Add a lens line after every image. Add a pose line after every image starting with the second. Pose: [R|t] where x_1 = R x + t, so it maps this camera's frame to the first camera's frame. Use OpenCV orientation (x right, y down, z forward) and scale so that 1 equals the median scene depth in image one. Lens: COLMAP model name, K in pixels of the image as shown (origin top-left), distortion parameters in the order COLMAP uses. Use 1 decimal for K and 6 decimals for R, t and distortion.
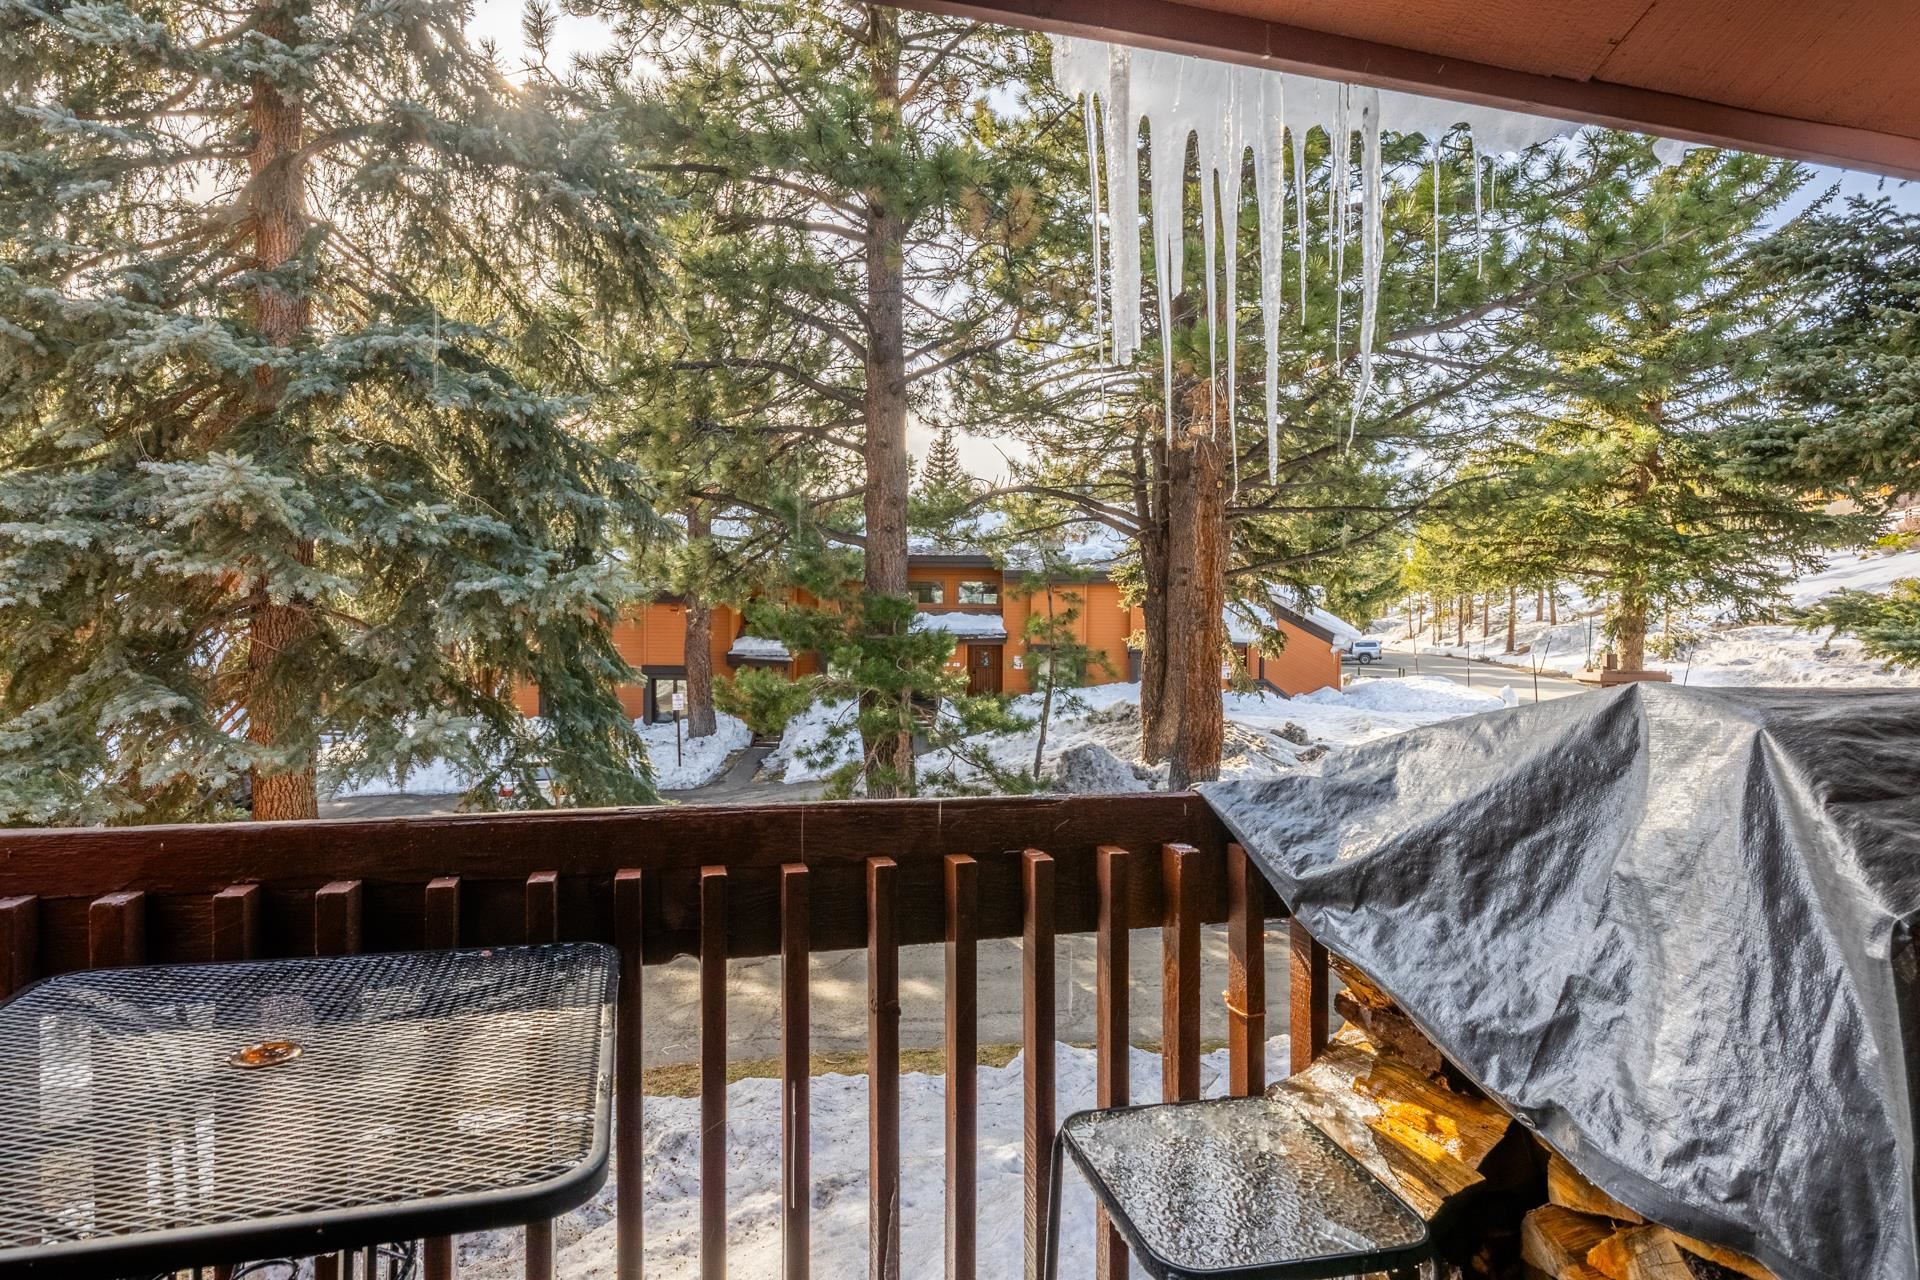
lens RADIAL K [[1019.0, 0, 911.7], [0, 1019.0, 622.7], [0, 0, 1]] dist [-0.005622, 0.001482]
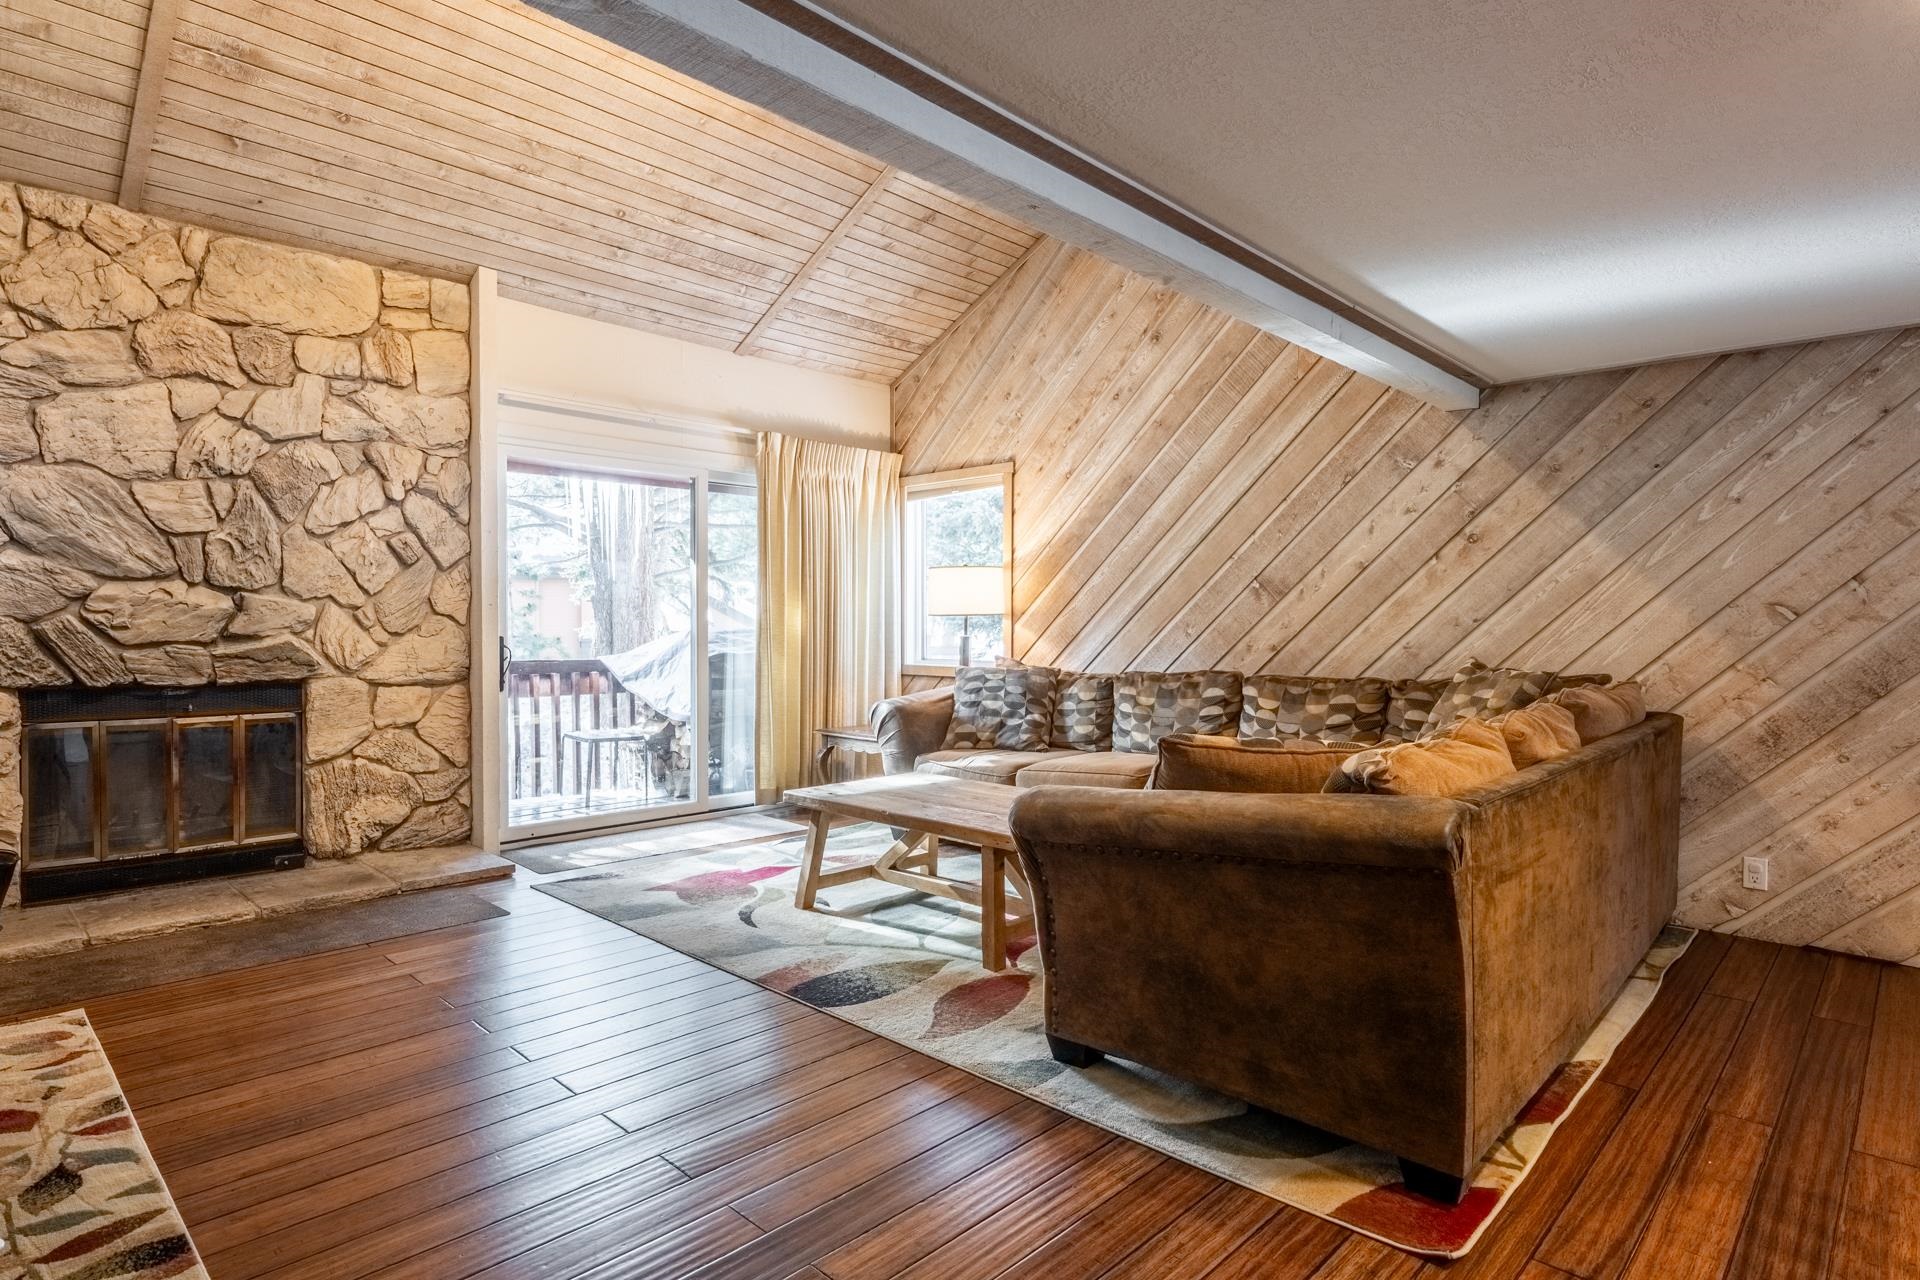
lens RADIAL K [[1019.0, 0, 930.2], [0, 1019.0, 626.3], [0, 0, 1]] dist [-0.005622, 0.001482]
pose [[0.857047, -0.006309, 0.515199, -0.202514], [0.000625, 0.999937, 0.011205, 0.003530], [-0.515238, -0.009281, 0.856997, -0.949802]]
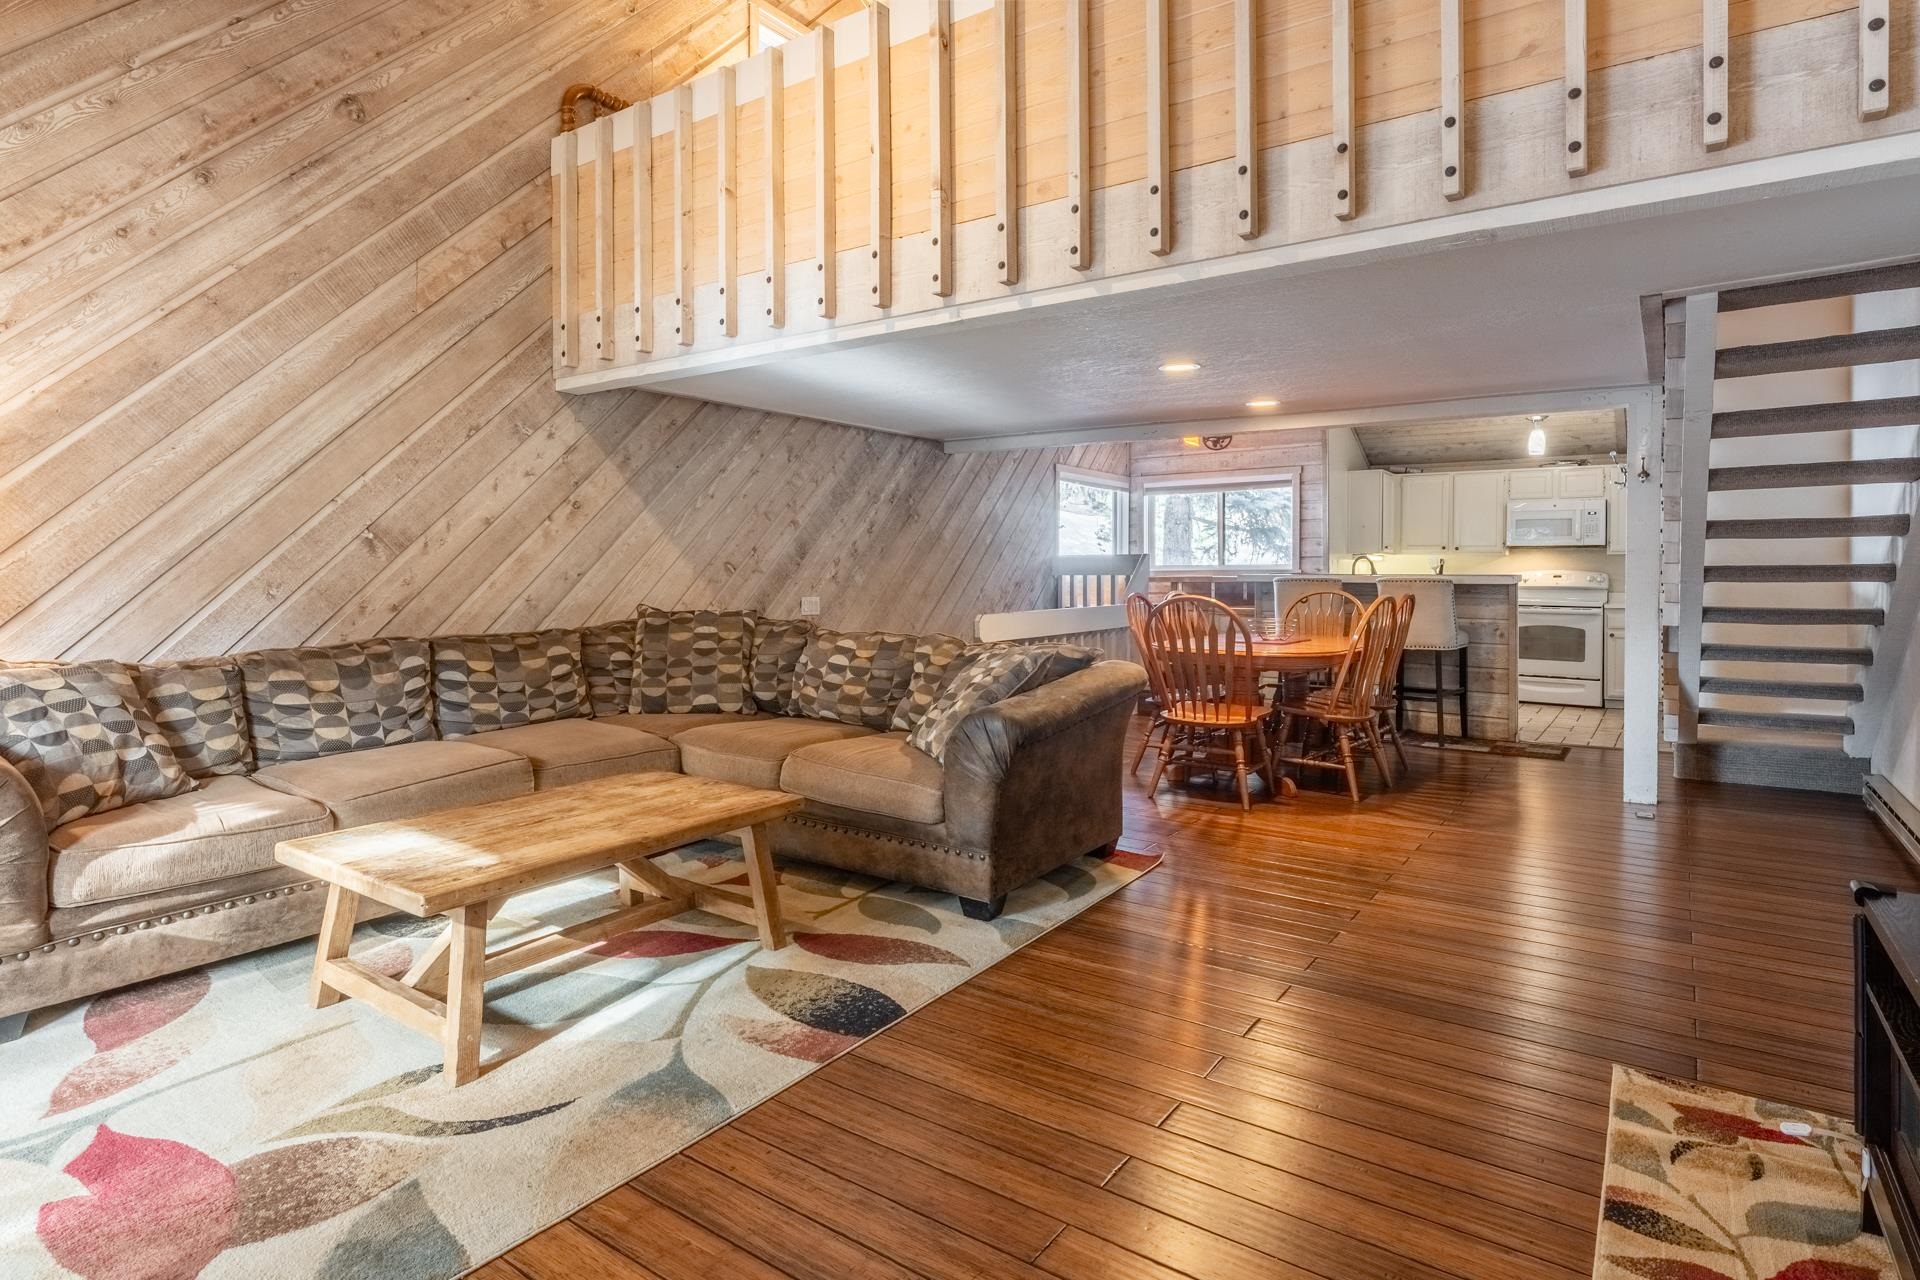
lens RADIAL K [[1019.0, 0, 936.1], [0, 1019.0, 570.2], [0, 0, 1]] dist [-0.005622, 0.001482]
pose [[-0.642641, -0.005230, 0.766150, -0.351275], [-0.003155, 0.999986, 0.004180, -0.000842], [-0.766161, 0.000269, -0.642649, -0.172901]]
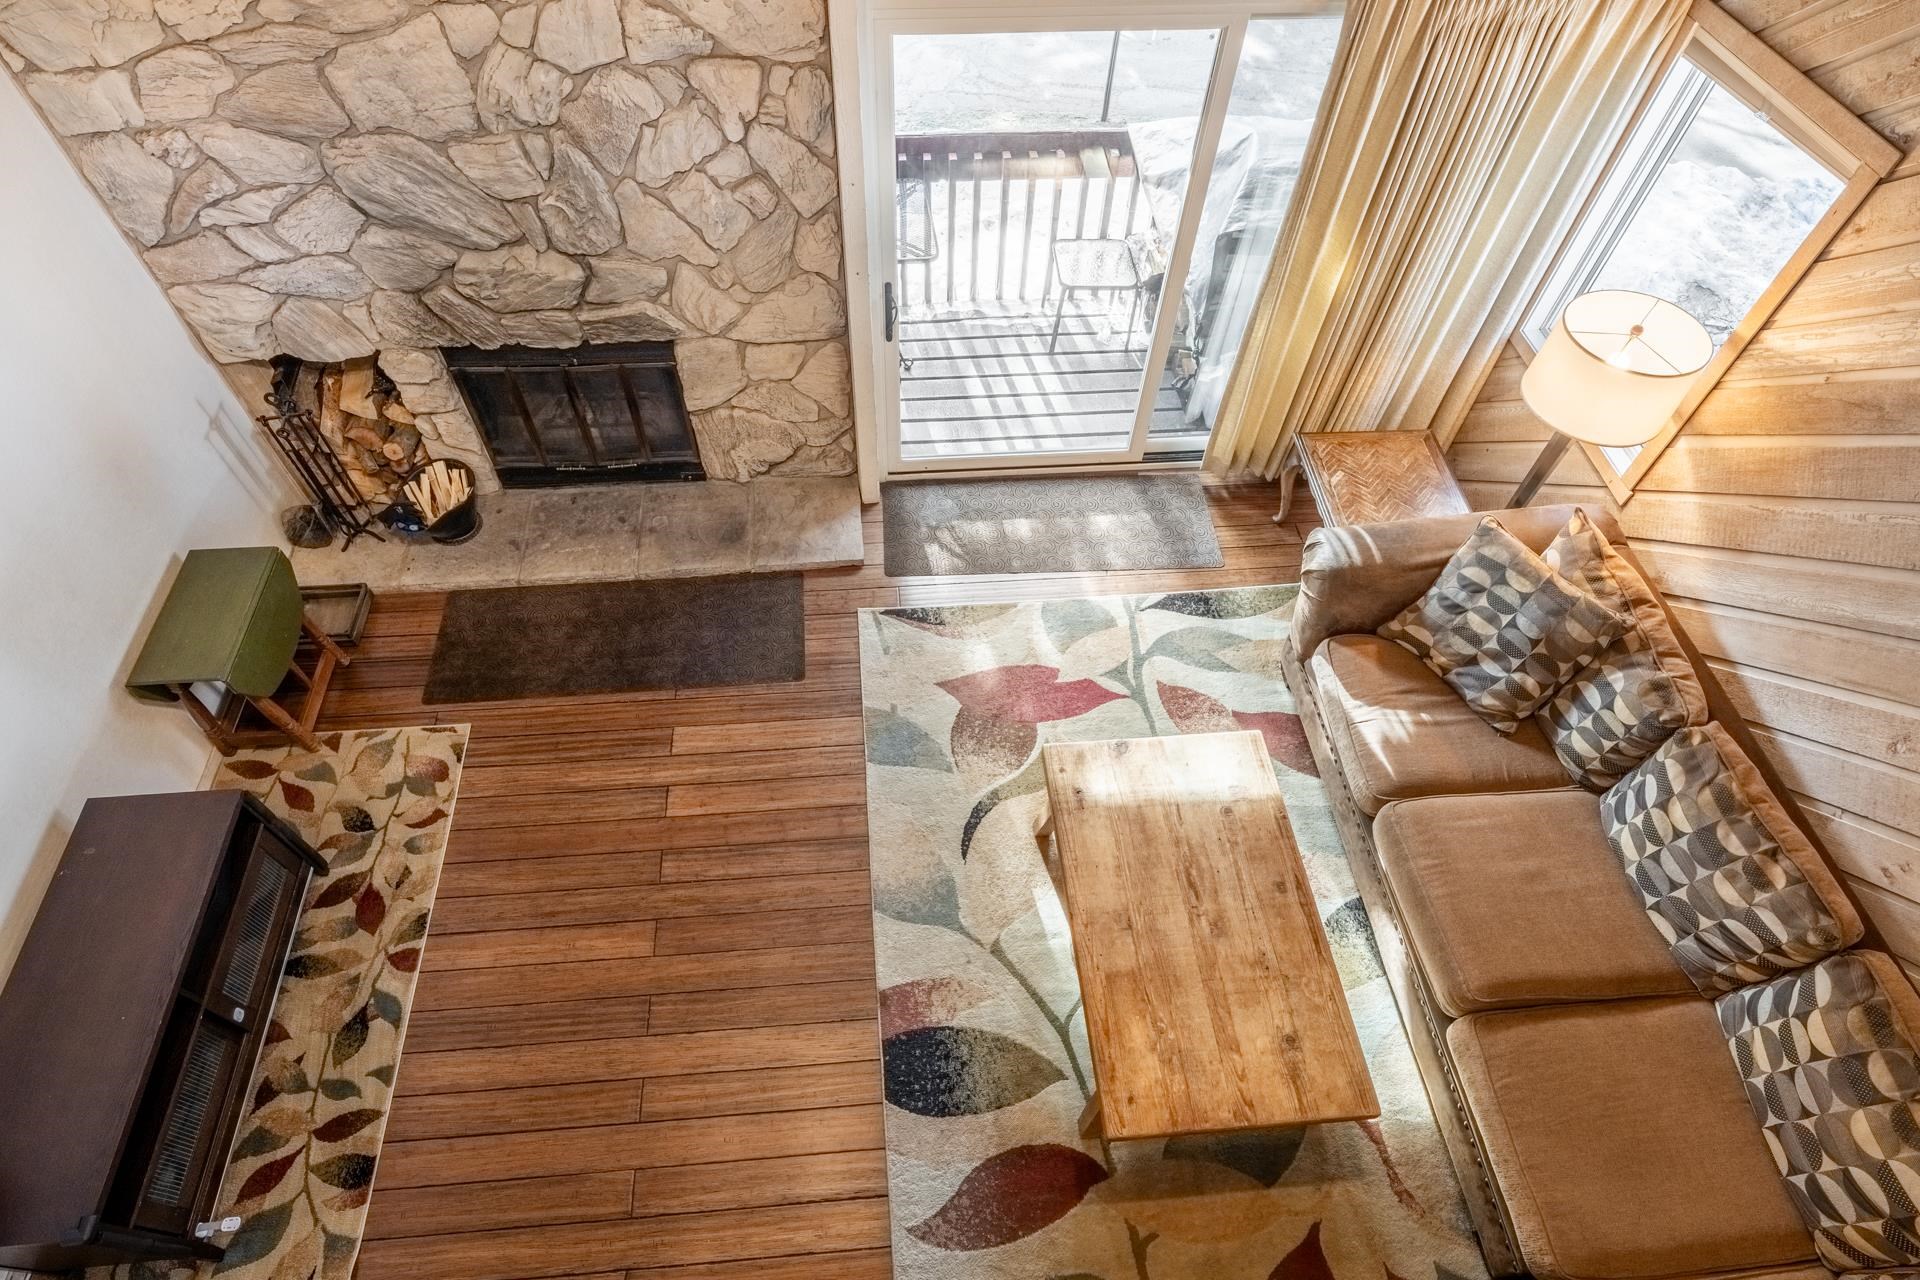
lens RADIAL K [[1019.0, 0, 929.6], [0, 1019.0, 628.4], [0, 0, 1]] dist [-0.005622, 0.001482]
pose [[0.986178, 0.136412, -0.094043, 0.062300], [-0.006445, 0.598746, 0.800913, -0.400028], [0.165562, -0.789237, 0.591350, -0.591561]]
